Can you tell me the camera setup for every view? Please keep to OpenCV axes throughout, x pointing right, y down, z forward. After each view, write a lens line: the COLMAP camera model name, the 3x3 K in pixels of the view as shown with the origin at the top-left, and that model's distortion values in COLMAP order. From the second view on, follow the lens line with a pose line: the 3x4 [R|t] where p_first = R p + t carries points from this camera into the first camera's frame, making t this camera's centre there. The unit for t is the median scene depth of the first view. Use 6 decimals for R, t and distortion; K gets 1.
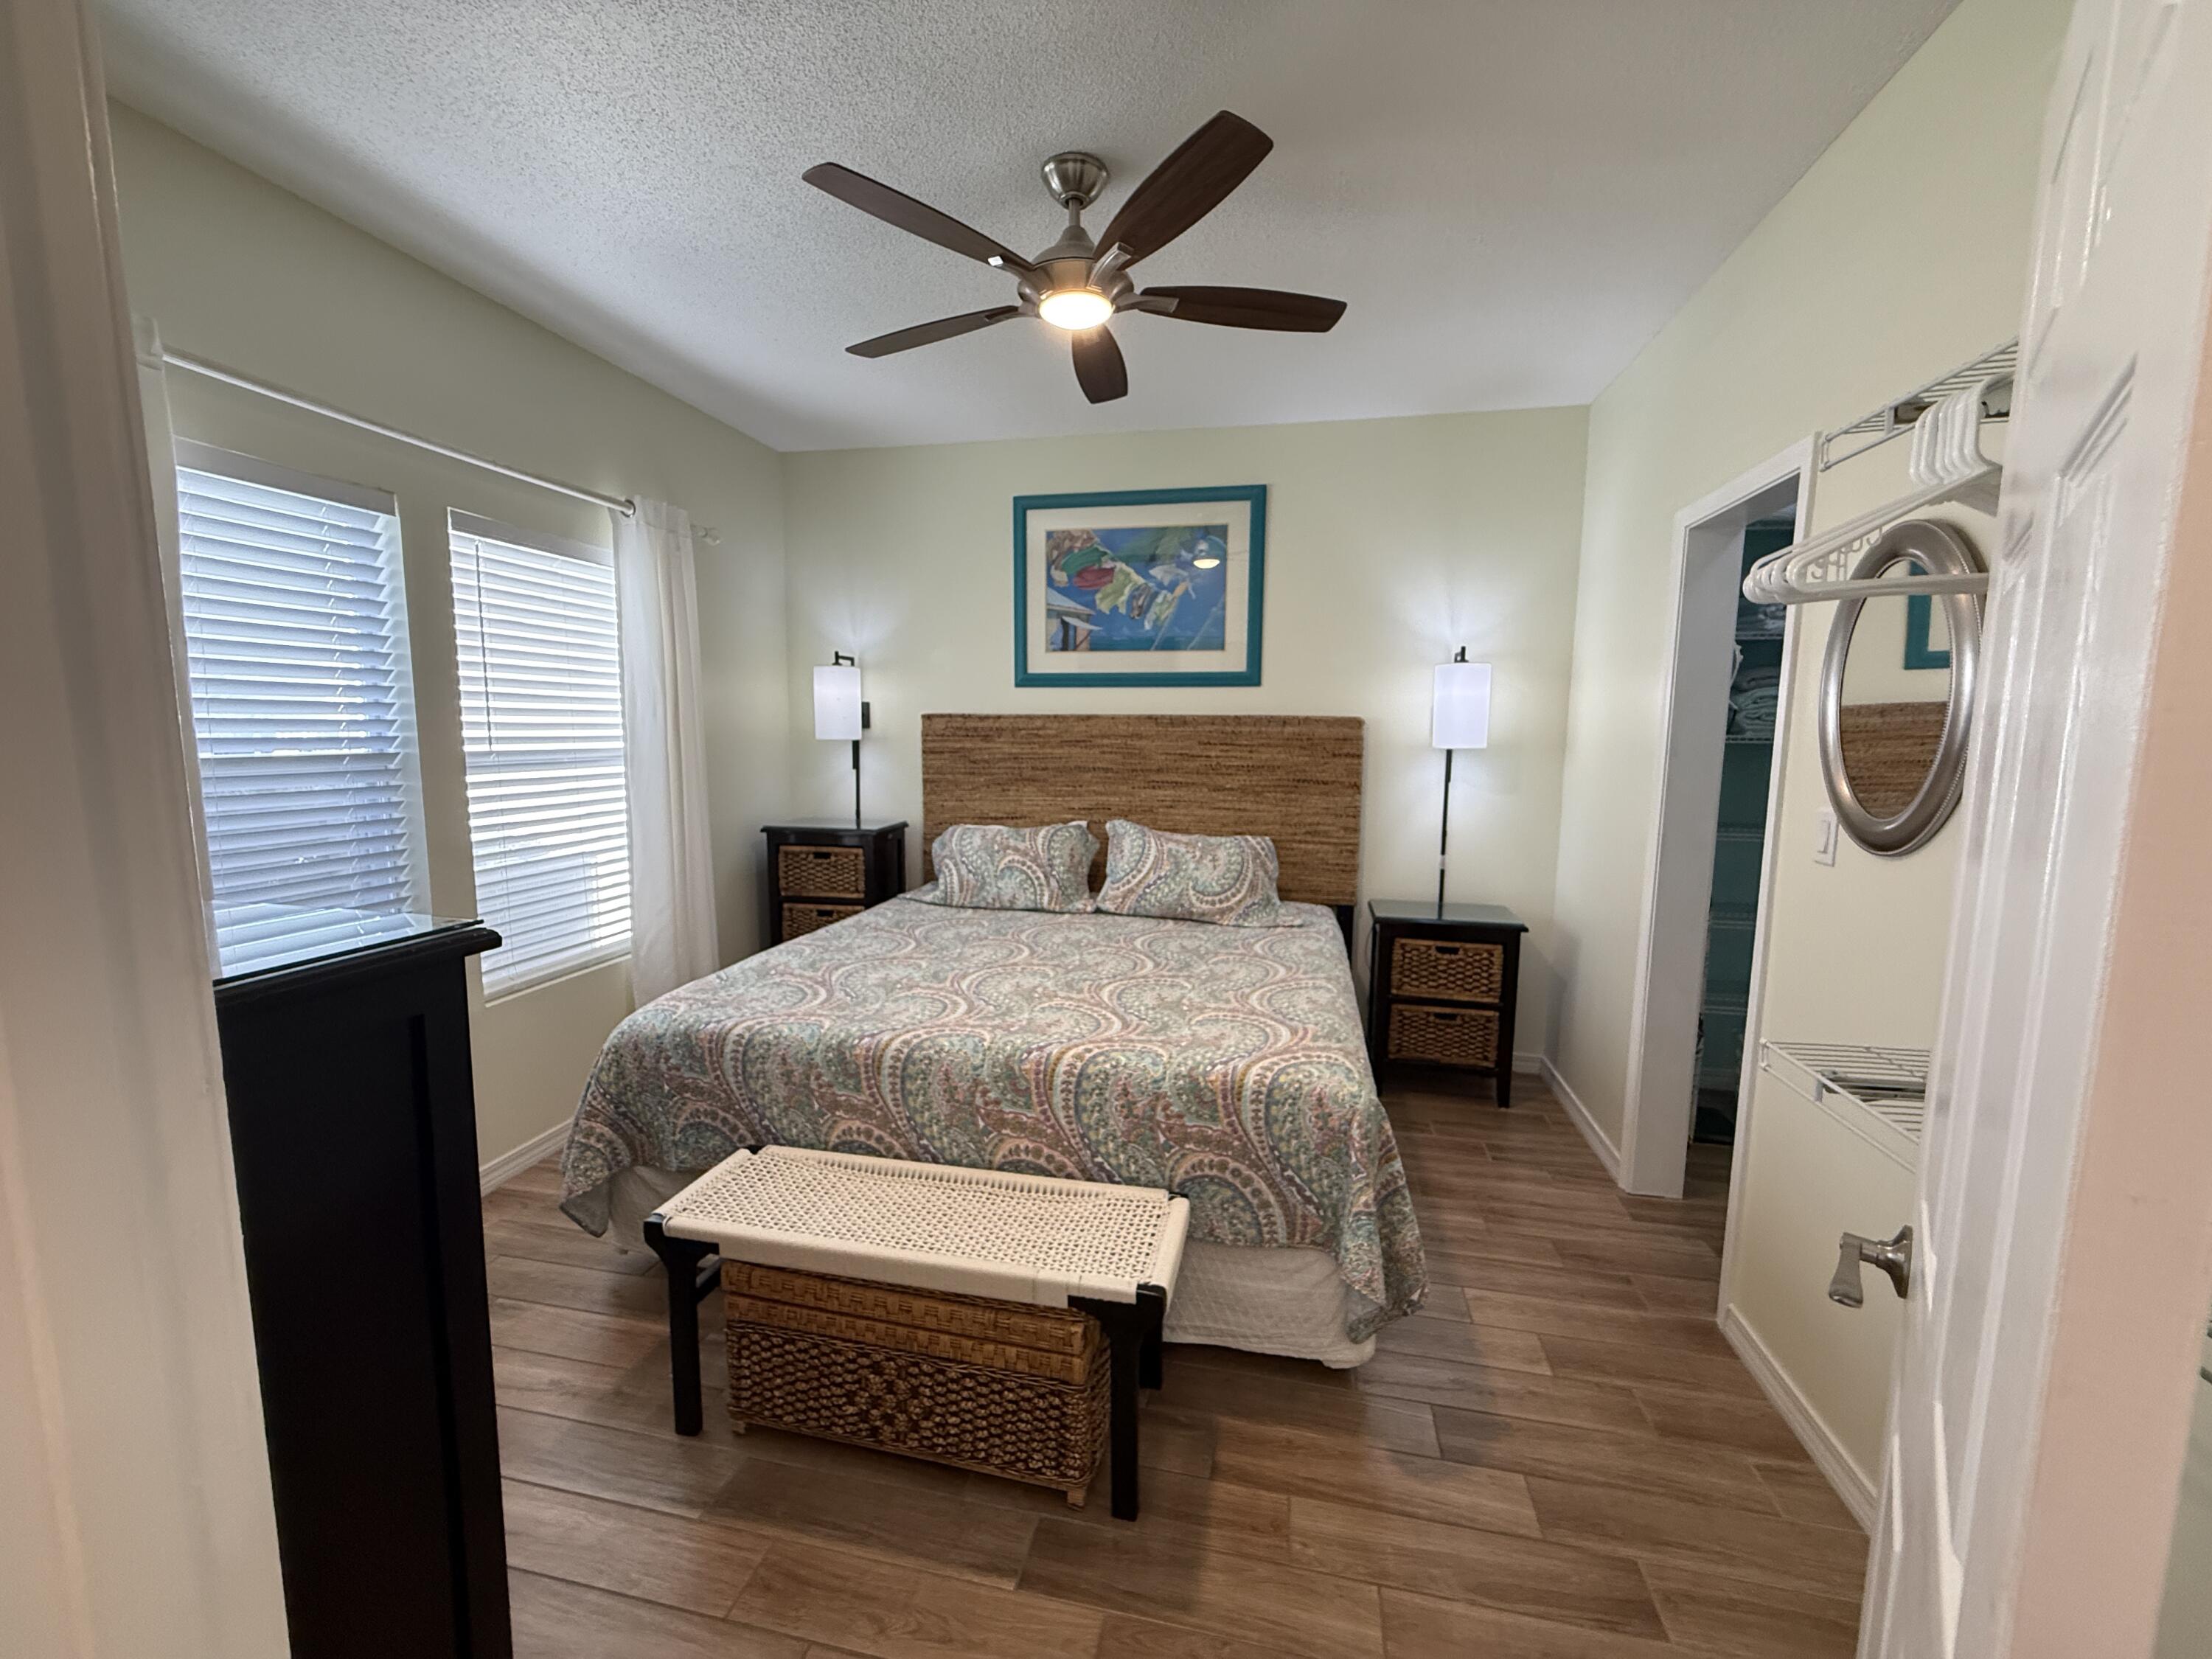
lens RADIAL K [[889.2, 0, 1092.3], [0, 889.2, 828.8], [0, 0, 1]] dist [0.001260, 0.000209]
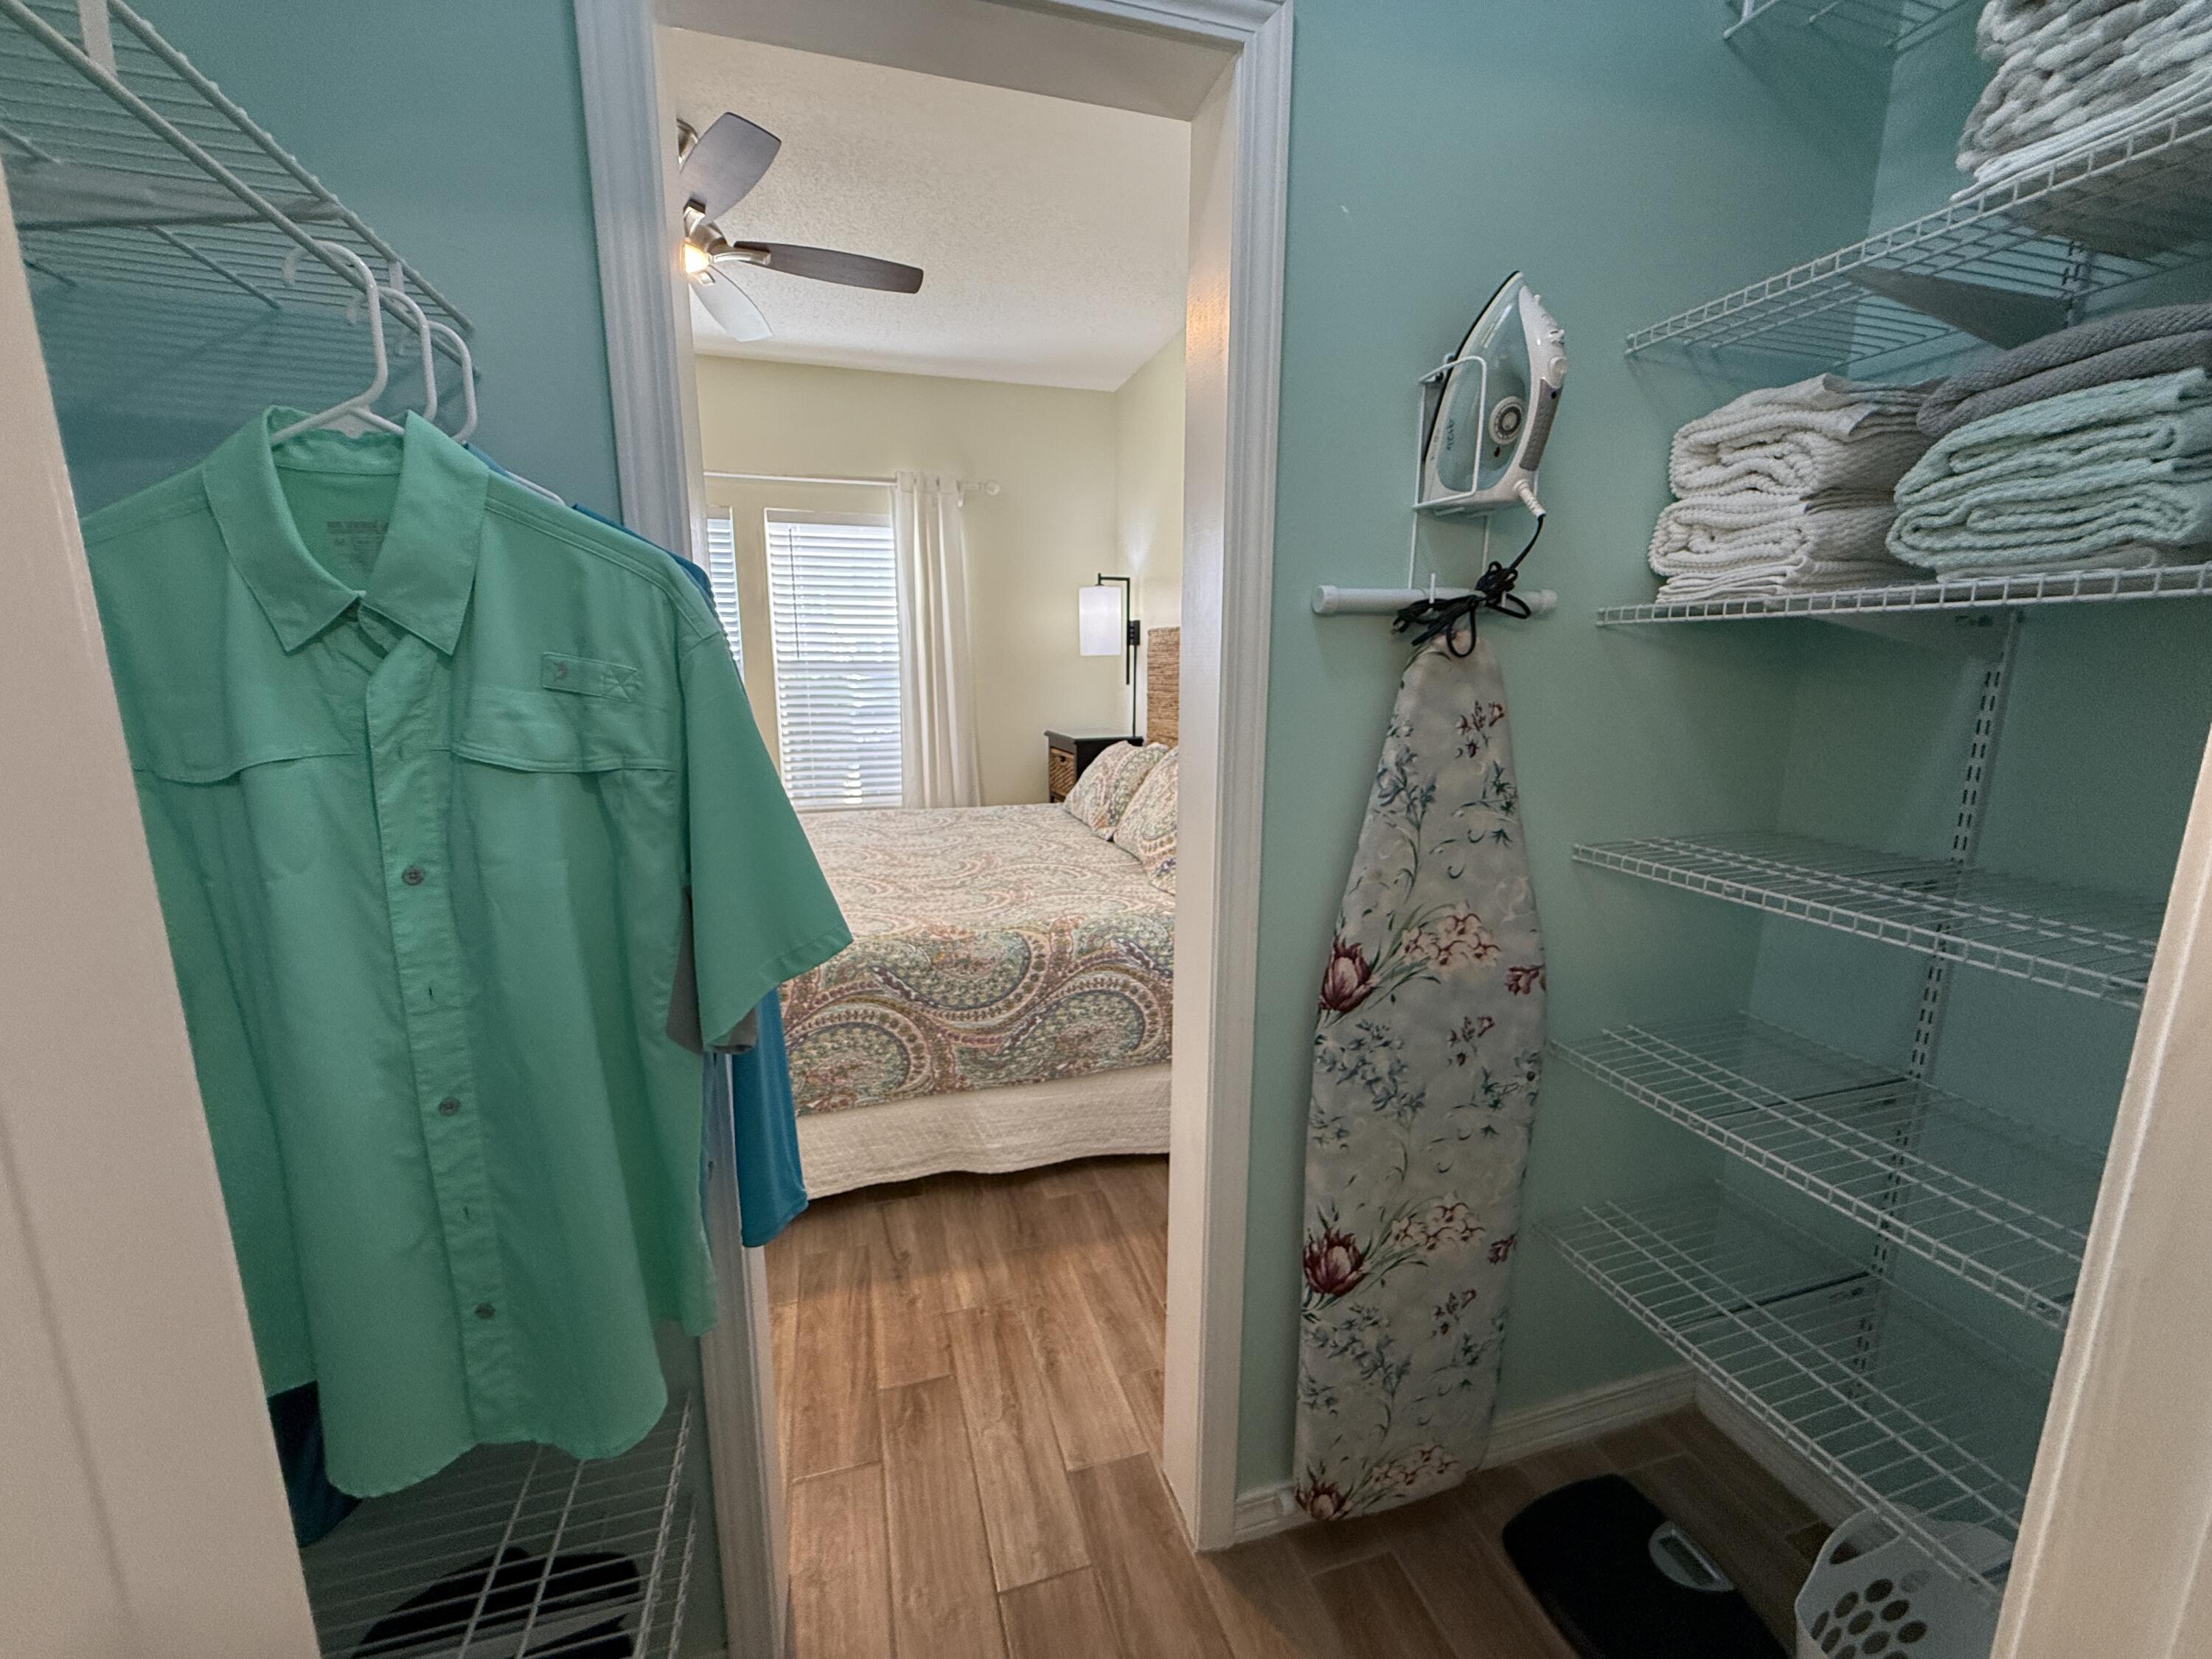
lens RADIAL K [[889.2, 0, 1102.9], [0, 889.2, 824.7], [0, 0, 1]] dist [0.001260, 0.000209]
pose [[0.488646, 0.152218, -0.859101, 0.715437], [-0.097968, 0.988009, 0.119335, -0.027807], [0.866965, 0.025852, 0.497699, 0.491433]]
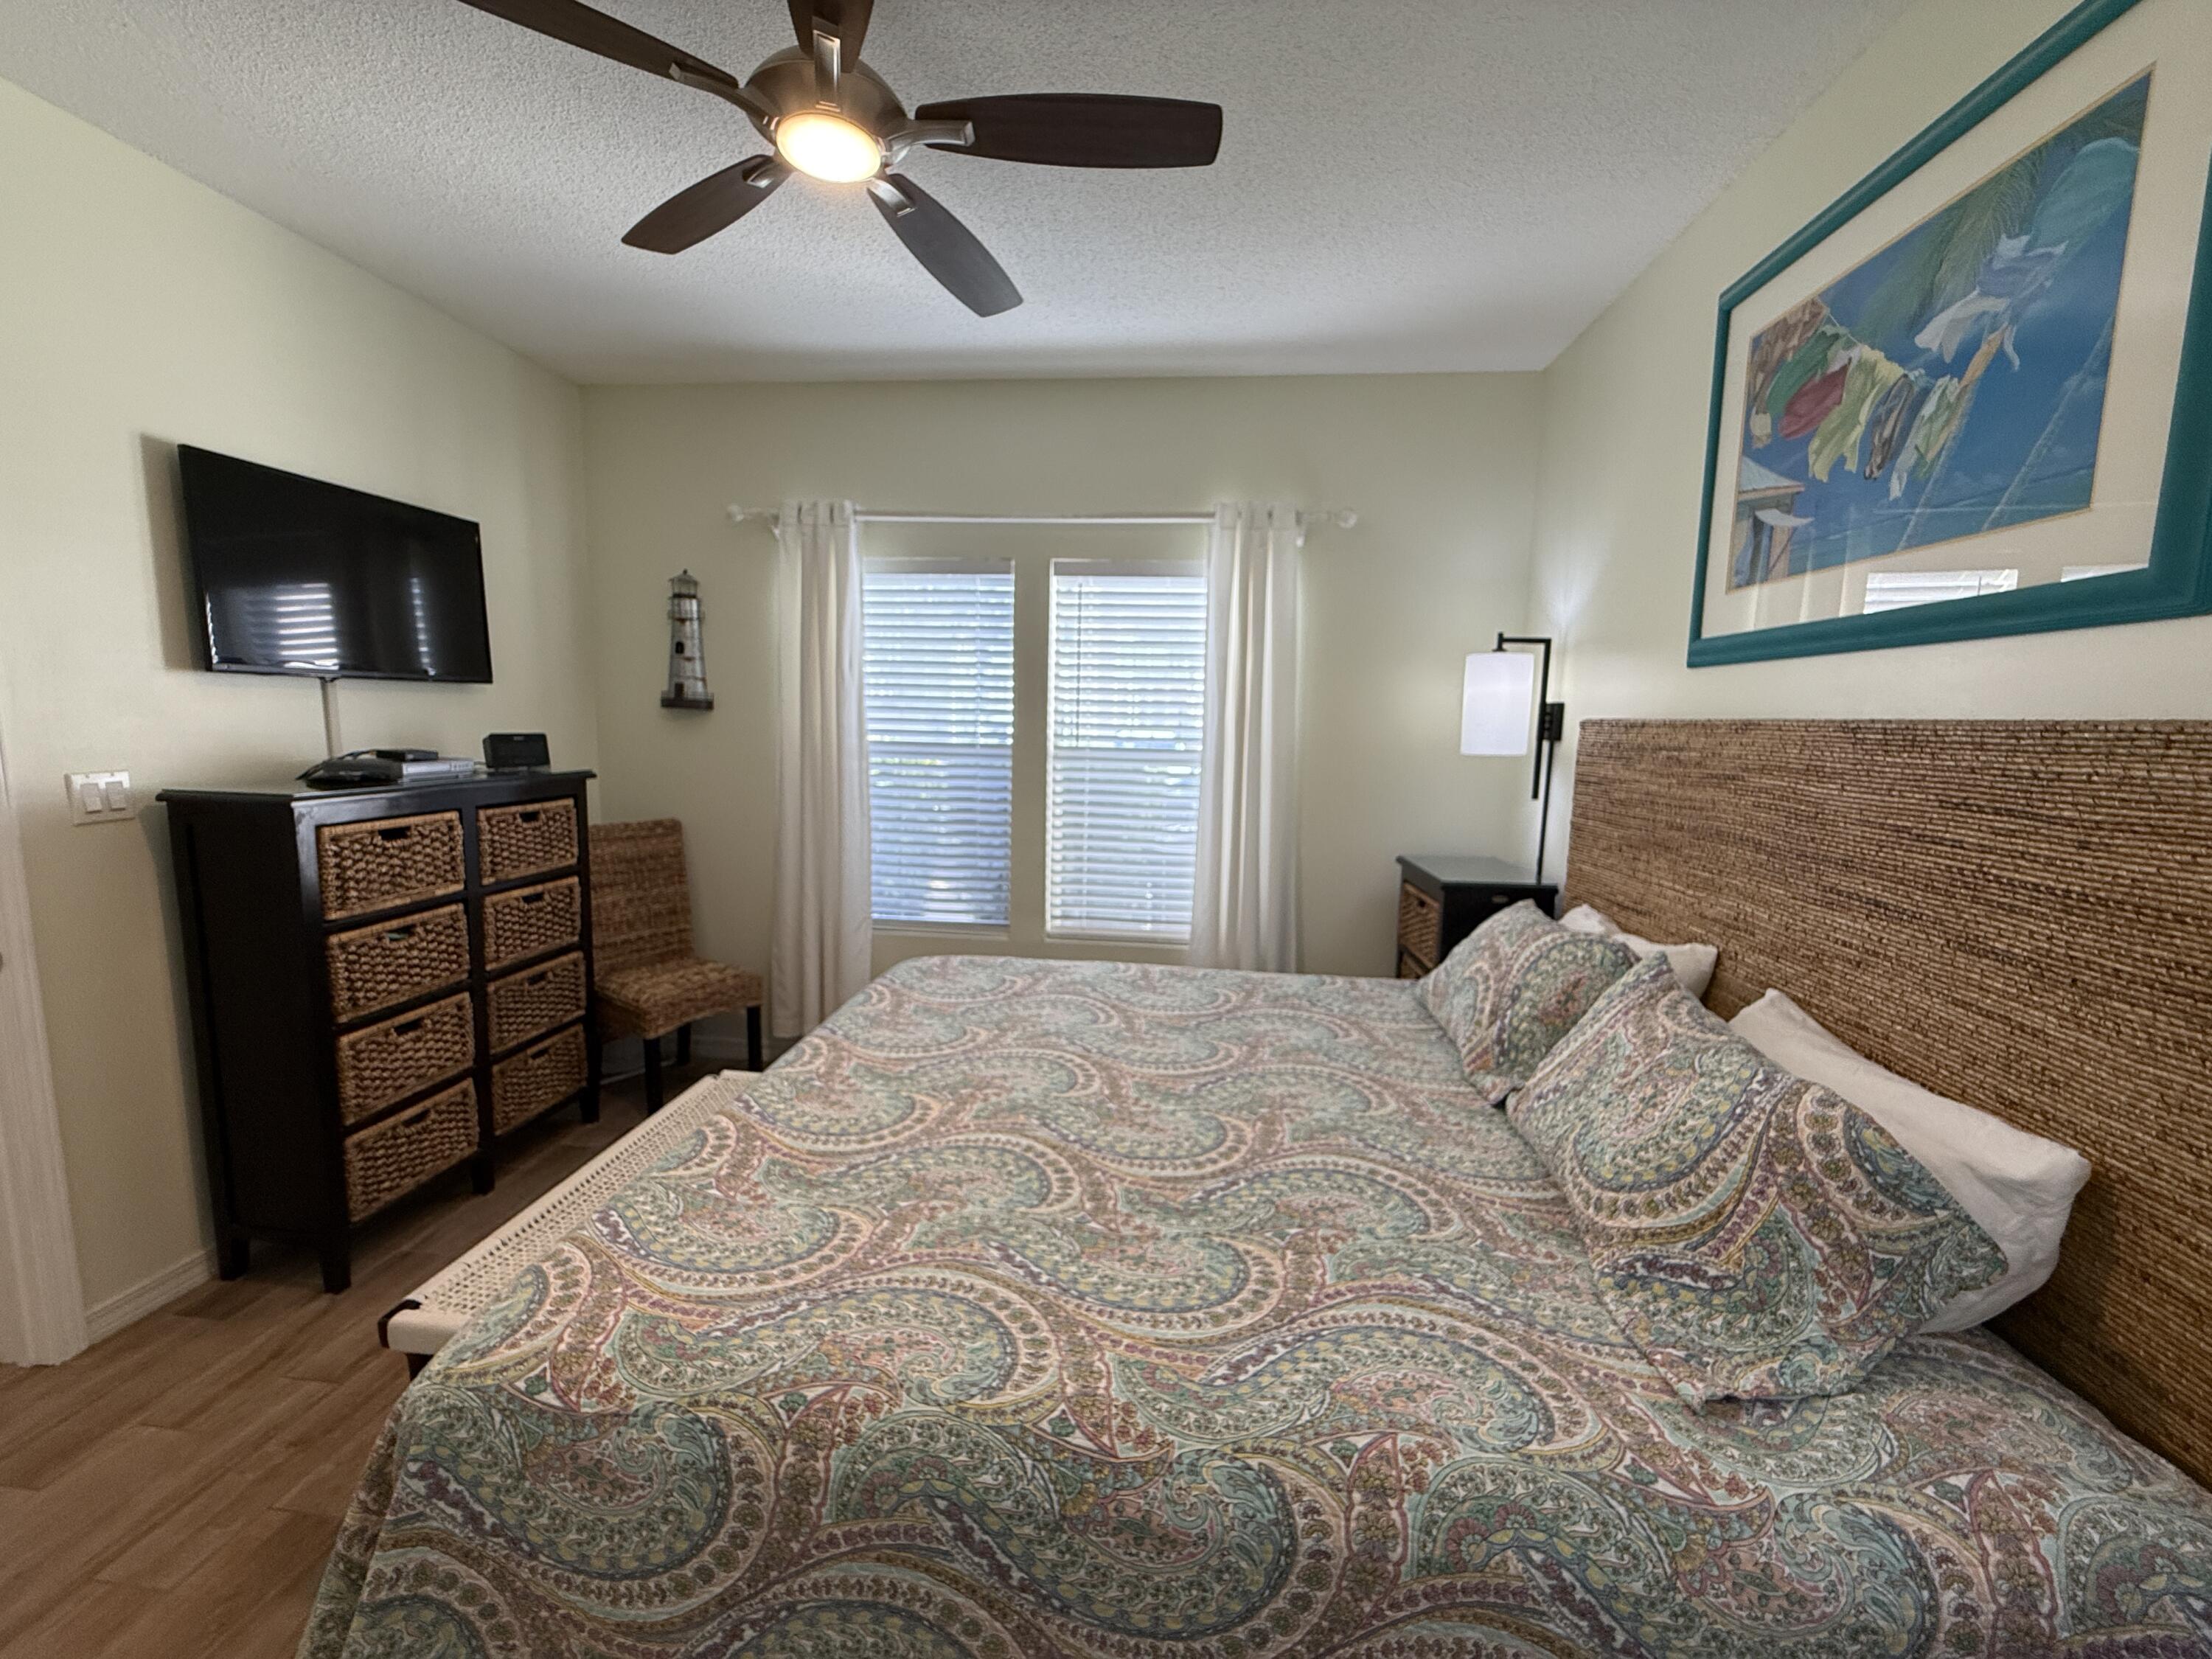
lens RADIAL K [[889.2, 0, 1106.7], [0, 889.2, 829.2], [0, 0, 1]] dist [0.001260, 0.000209]
pose [[0.117061, 0.120586, -0.985777, 0.418175], [-0.136826, 0.985094, 0.104255, -0.077029], [0.983654, 0.122676, 0.131816, 0.634205]]
